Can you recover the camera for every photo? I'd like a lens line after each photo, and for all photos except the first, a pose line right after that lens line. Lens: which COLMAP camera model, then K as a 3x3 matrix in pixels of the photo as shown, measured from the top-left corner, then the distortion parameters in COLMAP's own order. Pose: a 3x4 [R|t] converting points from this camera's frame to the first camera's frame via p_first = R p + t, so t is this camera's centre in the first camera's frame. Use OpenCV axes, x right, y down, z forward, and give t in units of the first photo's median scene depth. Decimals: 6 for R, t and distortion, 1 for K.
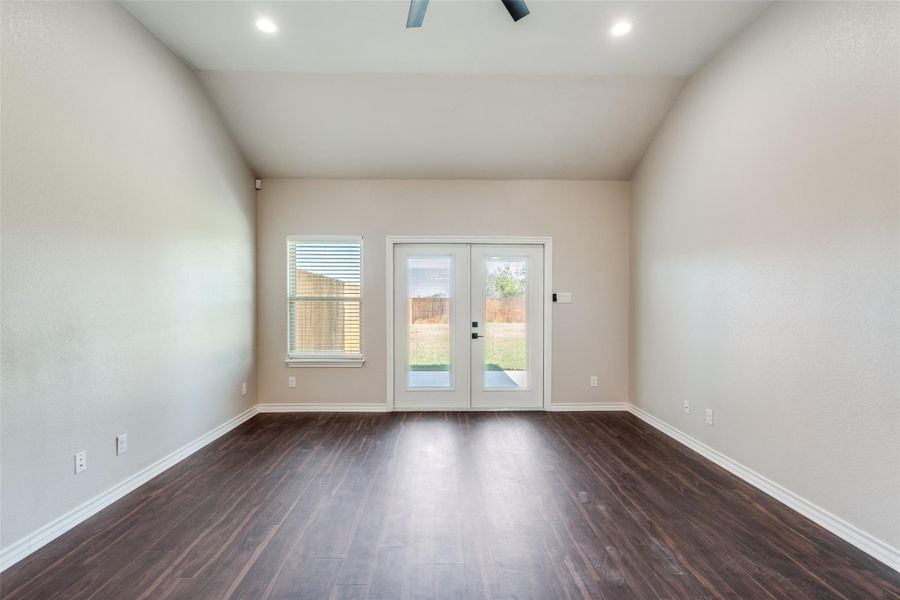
lens RADIAL K [[406.9, 0, 447.0], [0, 406.9, 304.2], [0, 0, 1]] dist [-0.011123, 0.003428]
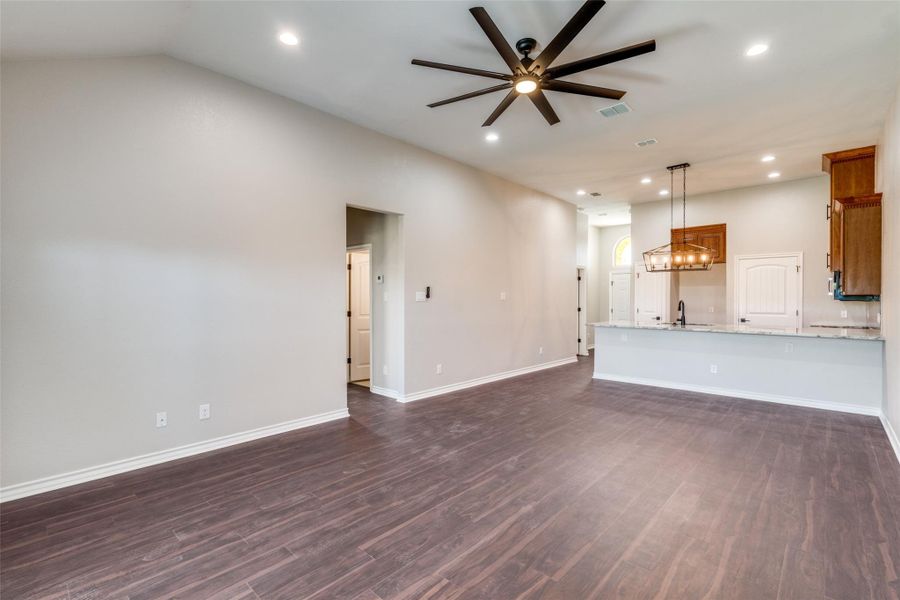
lens RADIAL K [[406.9, 0, 447.4], [0, 406.9, 298.6], [0, 0, 1]] dist [-0.011123, 0.003428]
pose [[-0.721768, 0.000340, 0.692135, -0.369410], [0.008273, 0.999933, 0.008137, -0.011241], [-0.692086, 0.011599, -0.721722, 0.932156]]
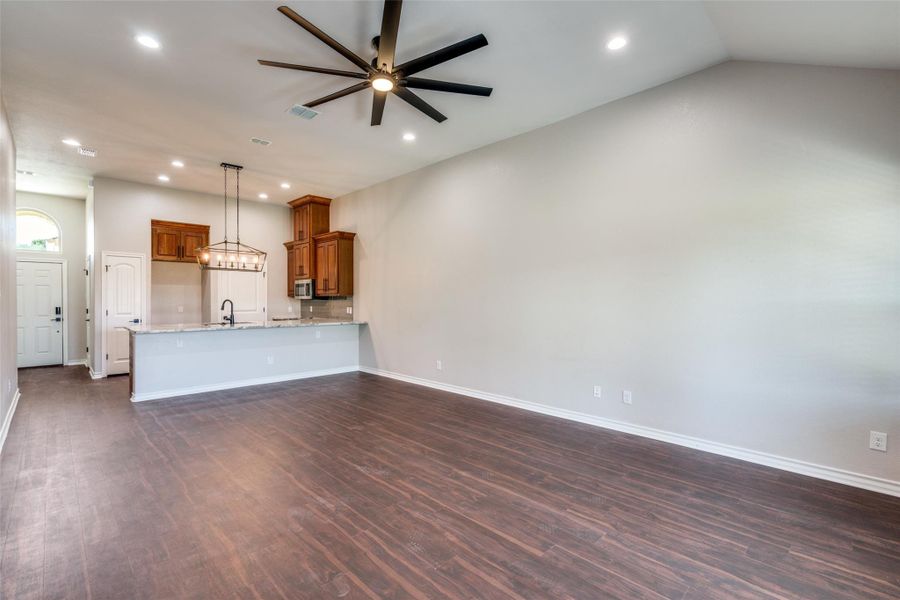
lens RADIAL K [[406.9, 0, 452.5], [0, 406.9, 303.4], [0, 0, 1]] dist [-0.011123, 0.003428]
pose [[-0.718094, 0.007340, -0.695908, 0.385060], [-0.010052, 0.999731, 0.020917, -0.011564], [0.695874, 0.022016, -0.717827, 0.919018]]
